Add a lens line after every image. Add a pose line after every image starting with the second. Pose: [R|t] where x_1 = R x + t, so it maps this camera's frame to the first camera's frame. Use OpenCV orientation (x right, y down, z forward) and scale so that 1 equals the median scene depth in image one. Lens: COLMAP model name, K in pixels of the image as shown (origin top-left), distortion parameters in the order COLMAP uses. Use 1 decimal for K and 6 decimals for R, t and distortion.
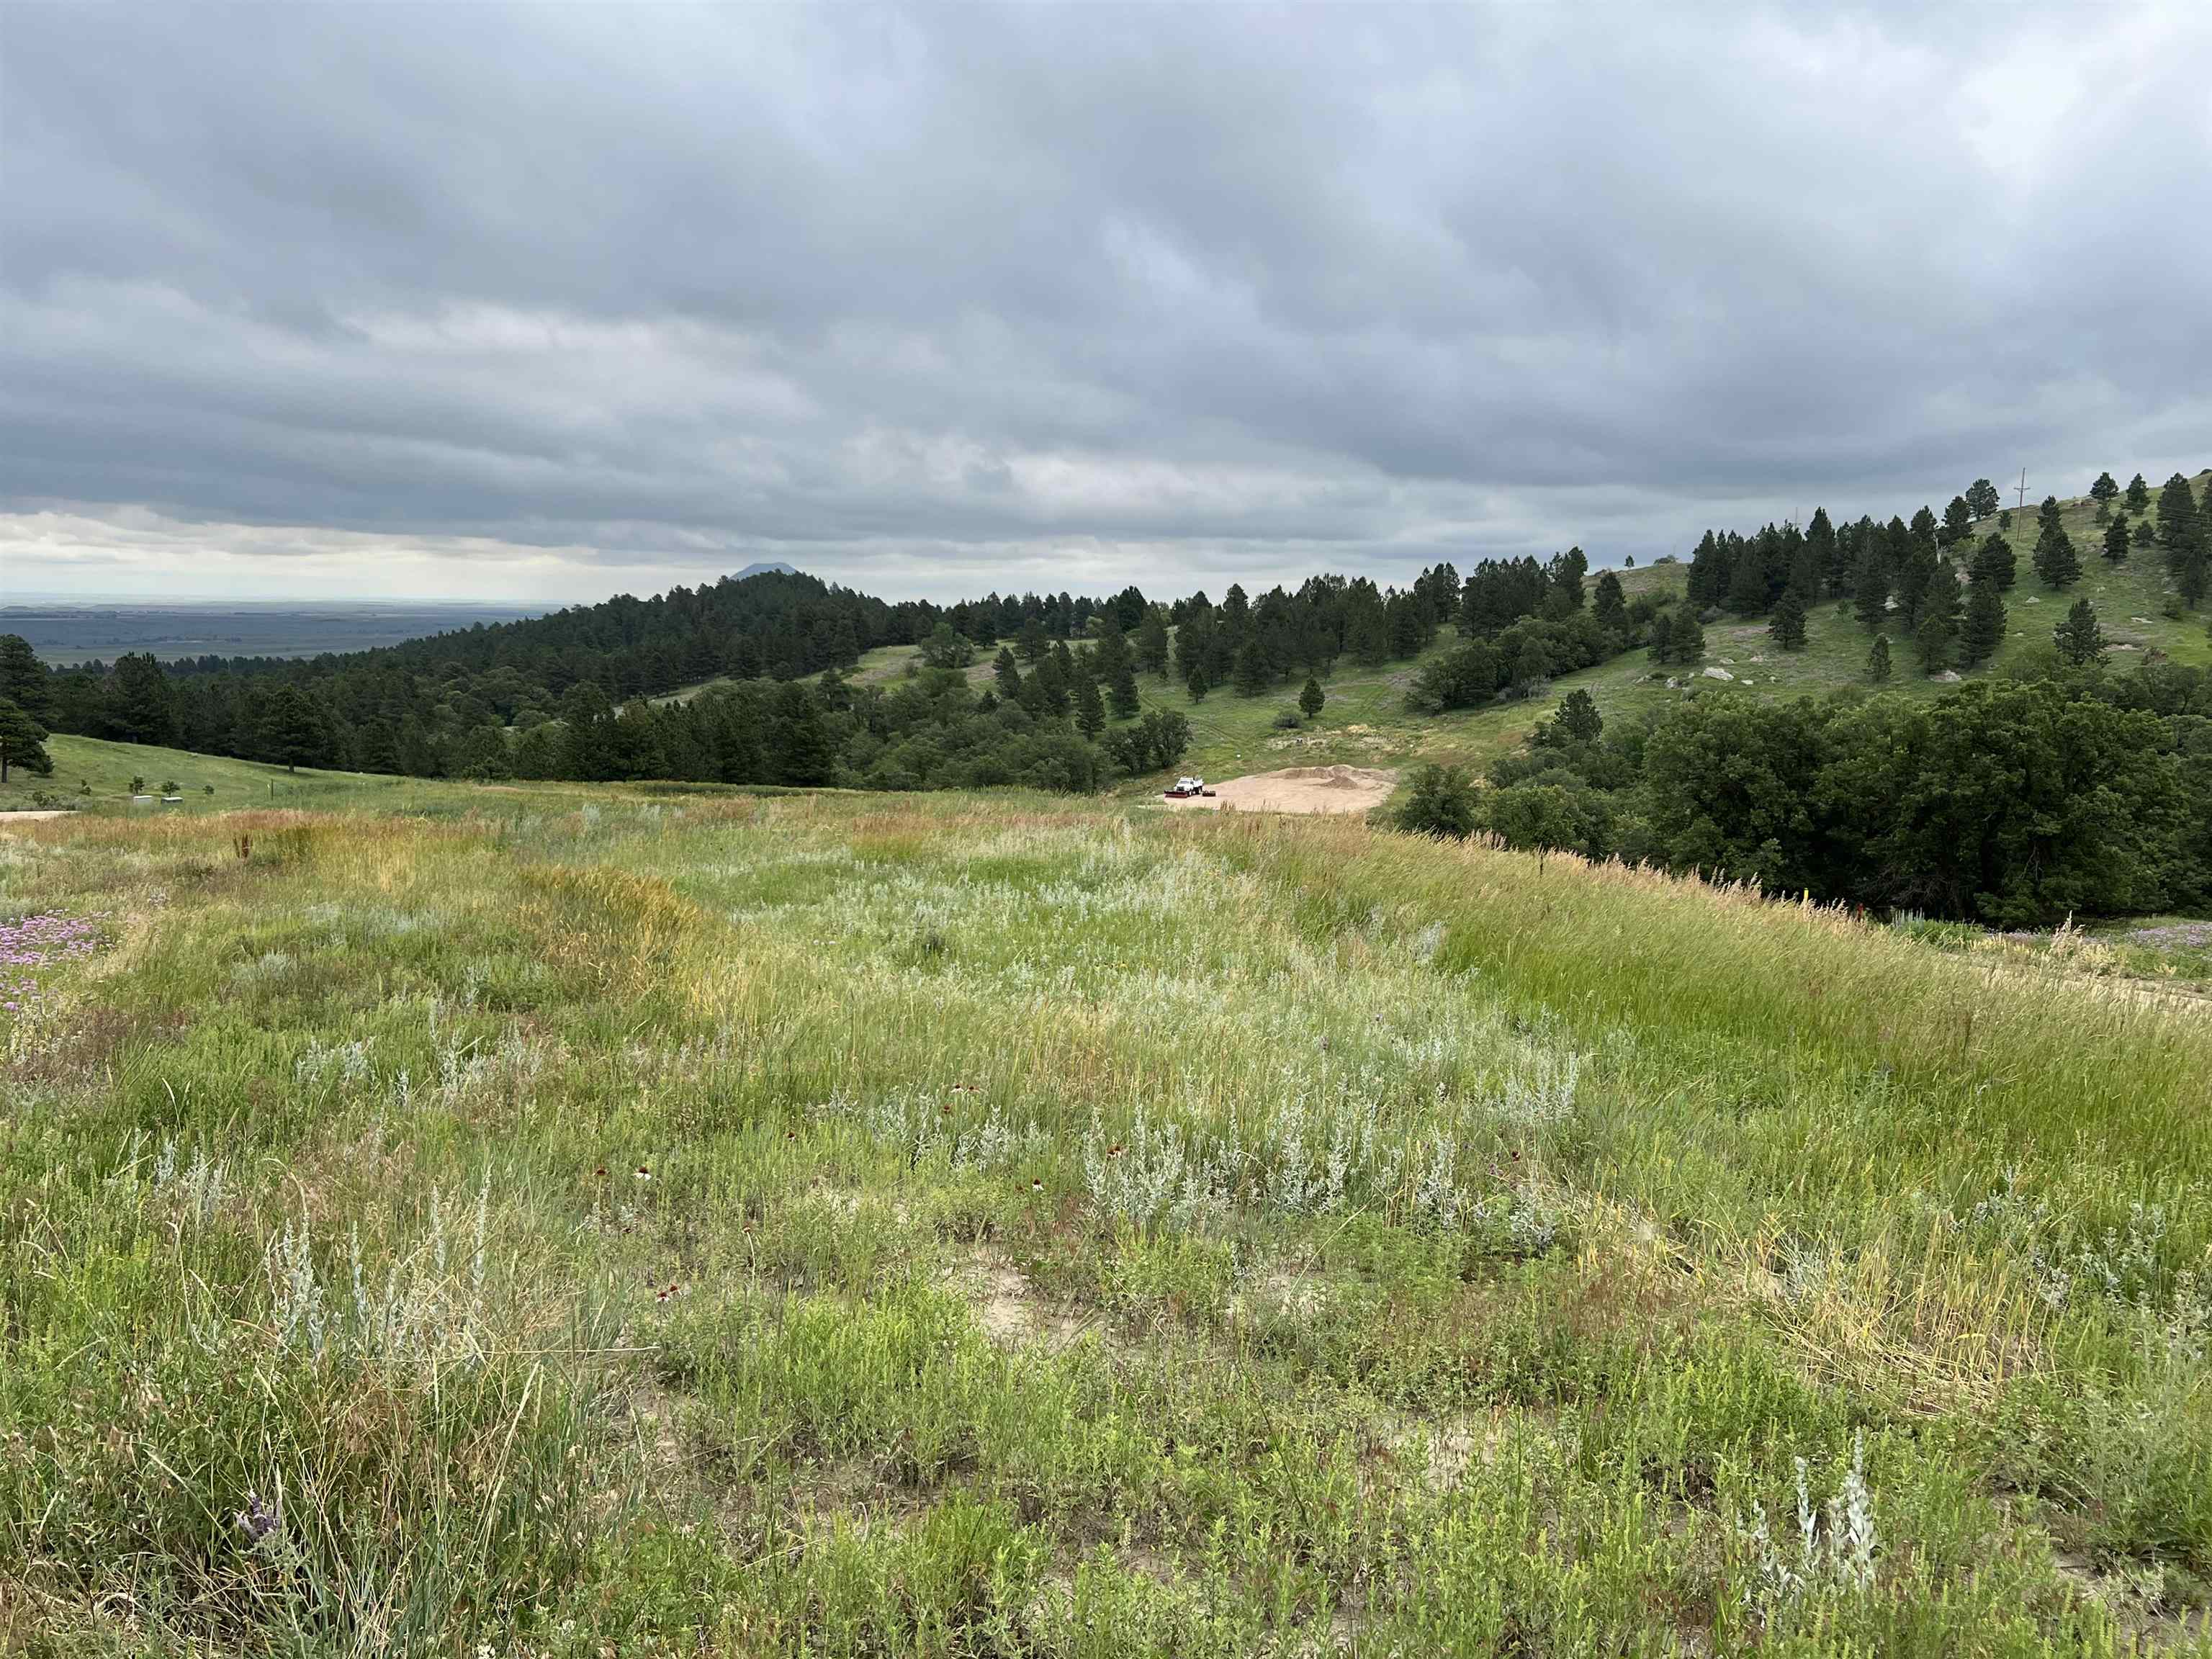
lens RADIAL K [[1728.6, 0, 1058.4], [0, 1728.6, 784.9], [0, 0, 1]] dist [0.036247, -0.036830]
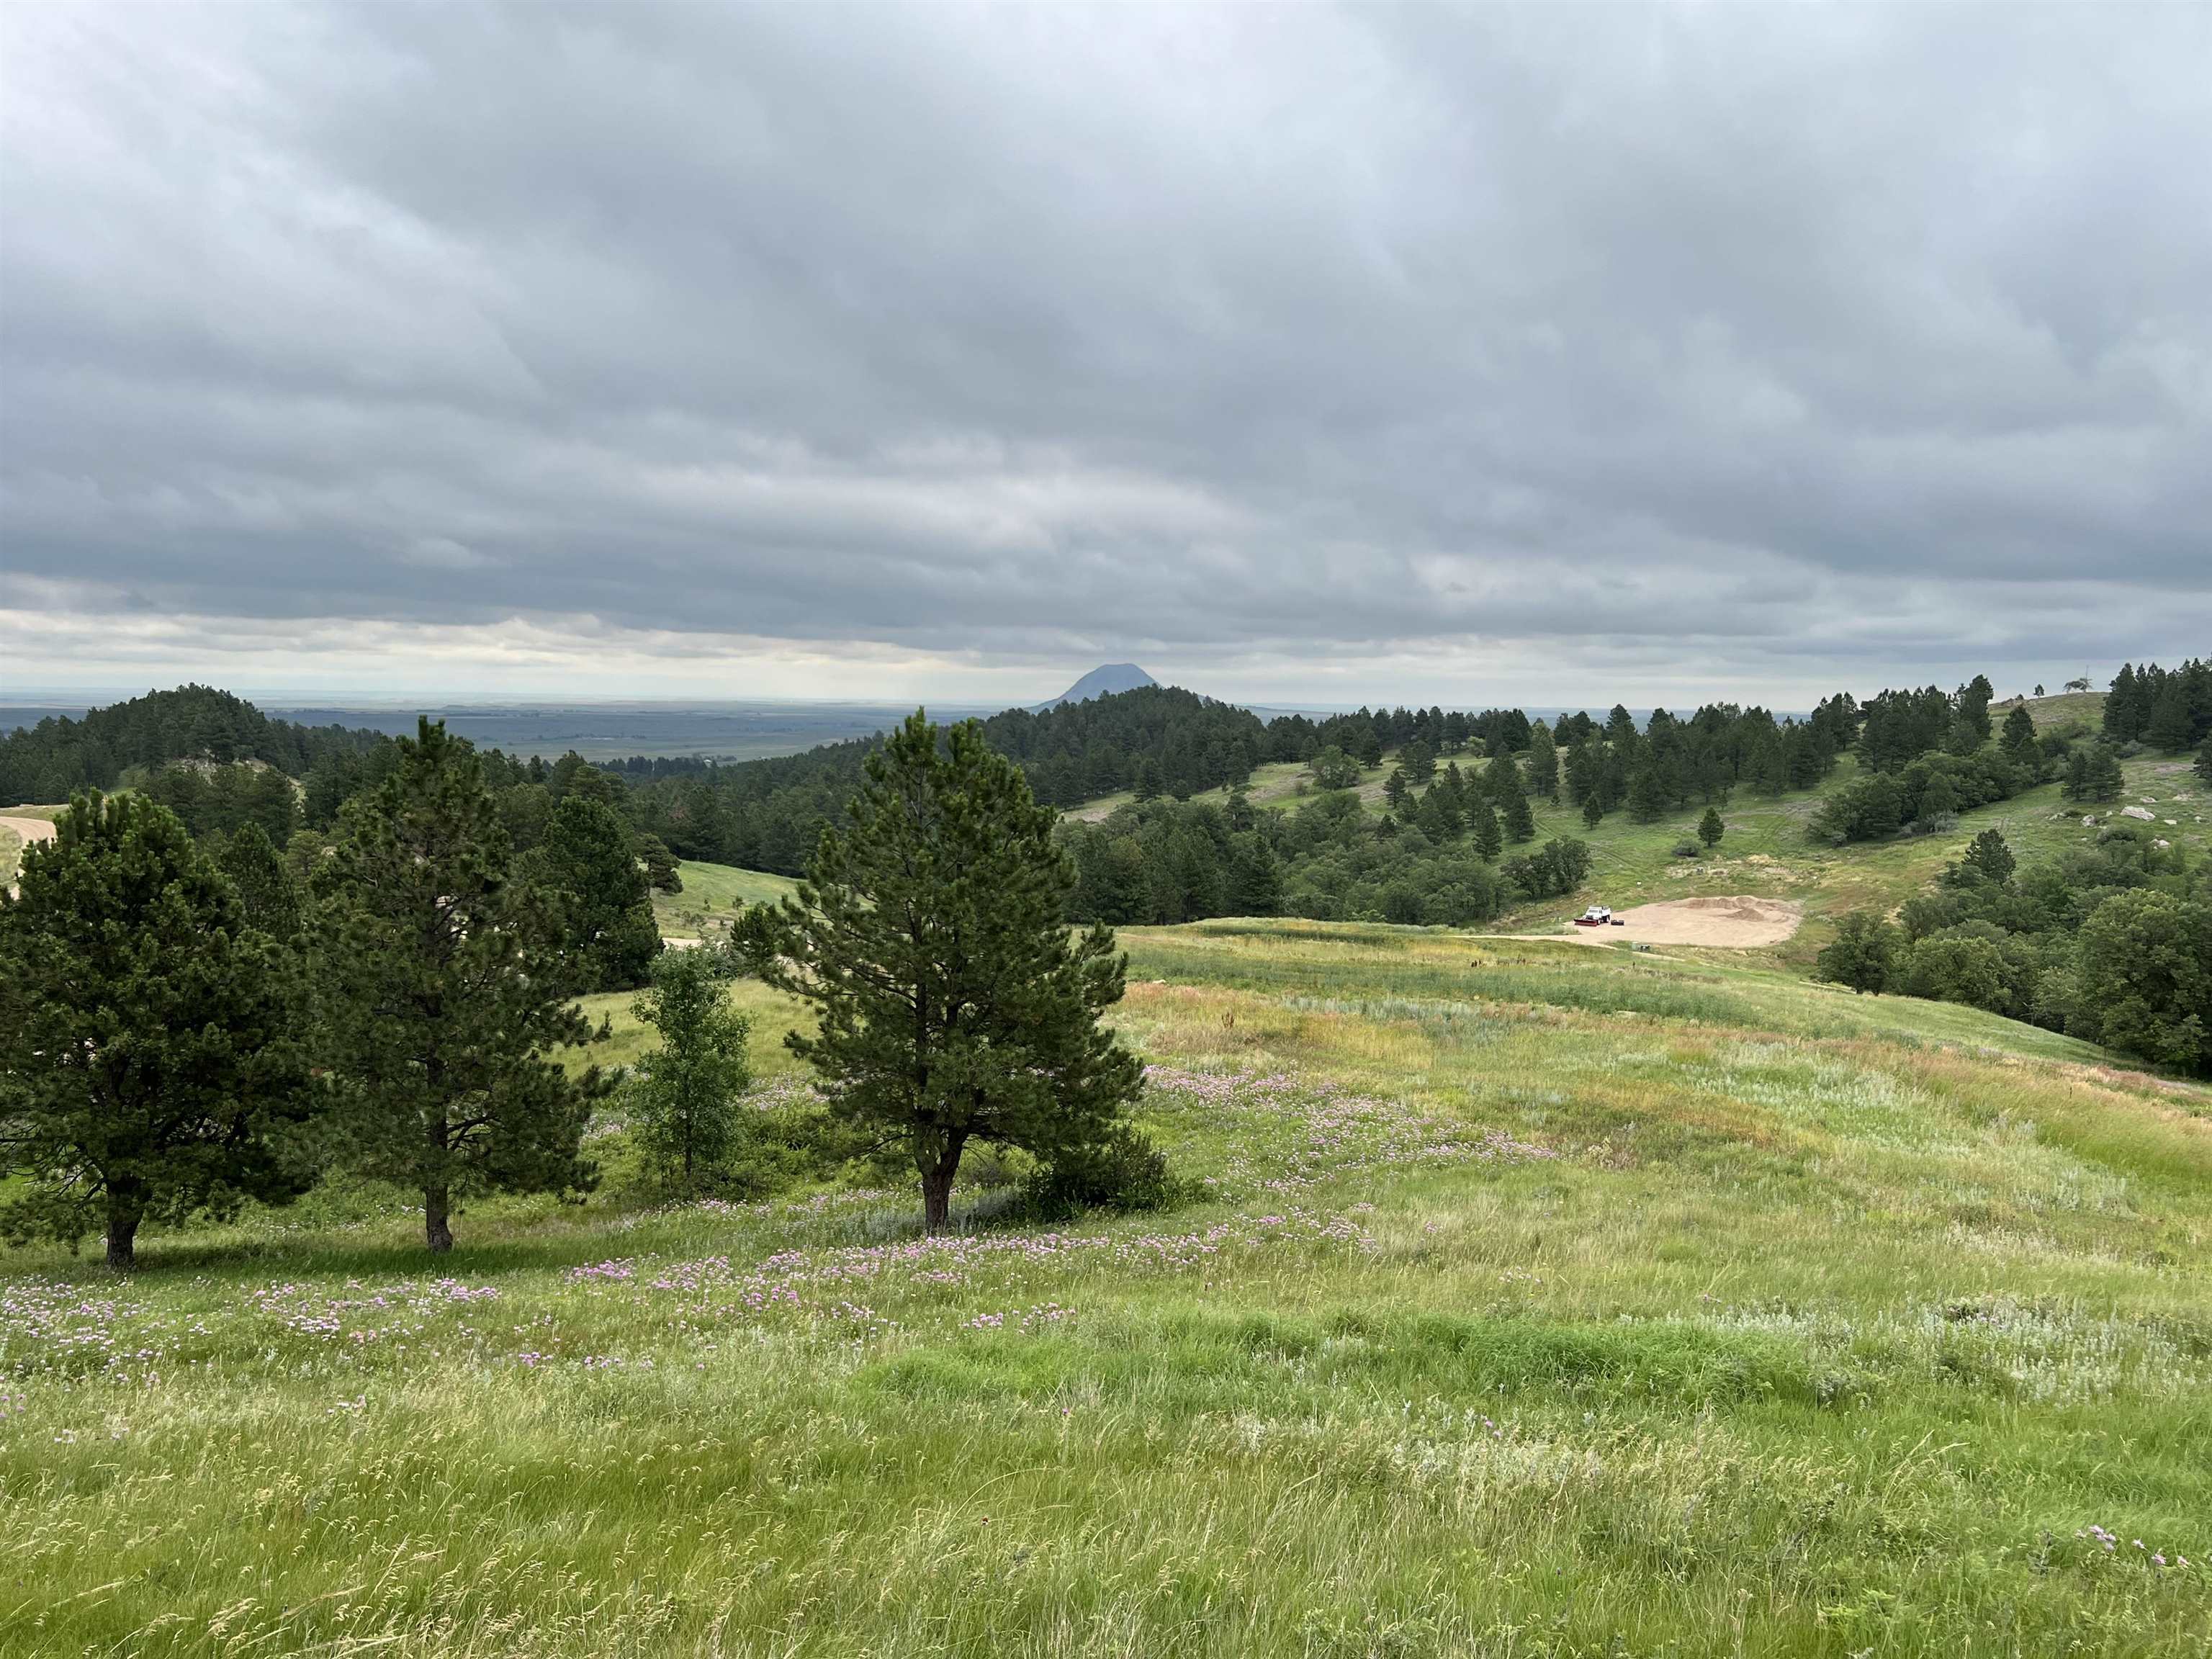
lens RADIAL K [[1728.6, 0, 1077.5], [0, 1728.6, 824.5], [0, 0, 1]] dist [0.036247, -0.036830]
pose [[0.983431, 0.012504, -0.180850, -0.038703], [-0.018129, 0.999401, -0.029483, -0.014054], [0.180373, 0.032273, 0.983069, -0.096212]]
